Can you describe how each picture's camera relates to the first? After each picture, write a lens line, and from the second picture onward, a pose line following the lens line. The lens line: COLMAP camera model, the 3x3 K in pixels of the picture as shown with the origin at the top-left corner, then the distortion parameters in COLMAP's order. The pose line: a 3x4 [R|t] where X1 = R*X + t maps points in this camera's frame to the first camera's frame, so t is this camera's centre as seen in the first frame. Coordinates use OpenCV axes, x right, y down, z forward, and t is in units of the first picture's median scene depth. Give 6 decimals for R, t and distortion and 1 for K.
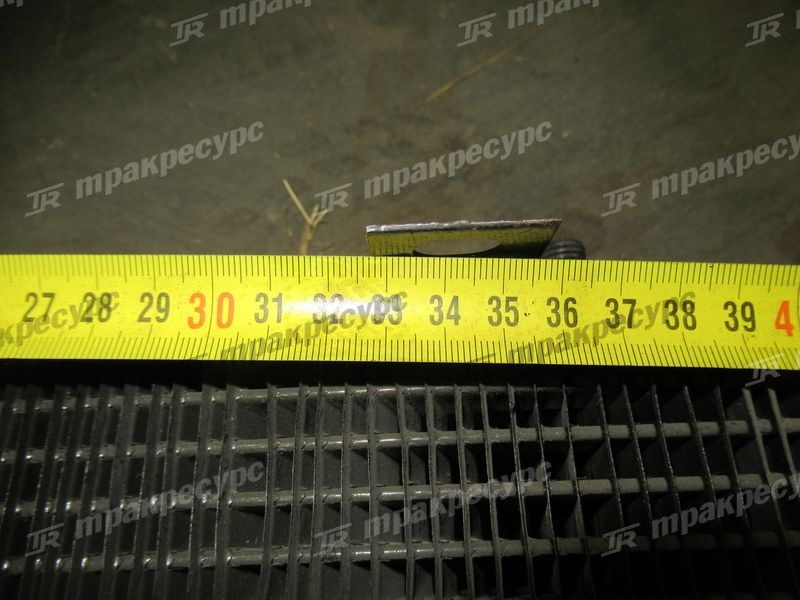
lens RADIAL K [[587.9, 0, 394.8], [0, 587.9, 306.4], [0, 0, 1]] dist [-0.007635, 0.003219]
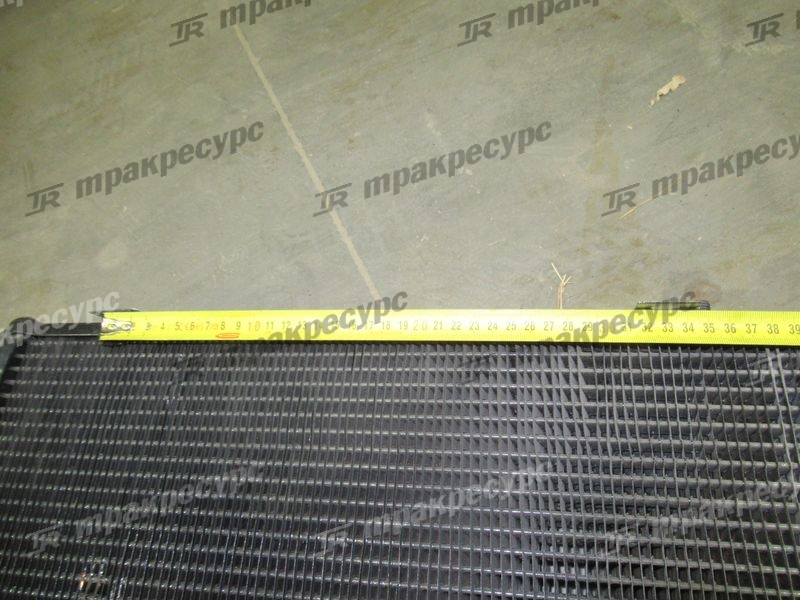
lens RADIAL K [[587.9, 0, 397.7], [0, 587.9, 298.9], [0, 0, 1]] dist [-0.007635, 0.003219]
pose [[0.983591, 0.029997, -0.177899, -0.311289], [-0.039624, 0.997922, -0.050809, 0.030556], [0.176006, 0.057024, 0.982736, -0.977119]]
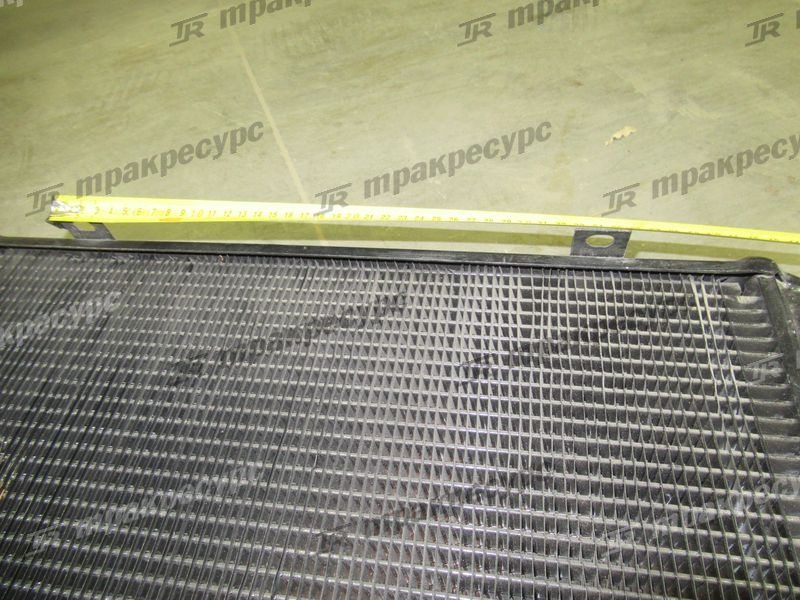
lens RADIAL K [[587.9, 0, 396.8], [0, 587.9, 299.5], [0, 0, 1]] dist [-0.007635, 0.003219]
pose [[0.981622, 0.103131, -0.160569, -0.190833], [-0.146246, 0.947073, -0.285770, 0.571431], [0.122599, 0.304000, 0.944750, -0.921743]]
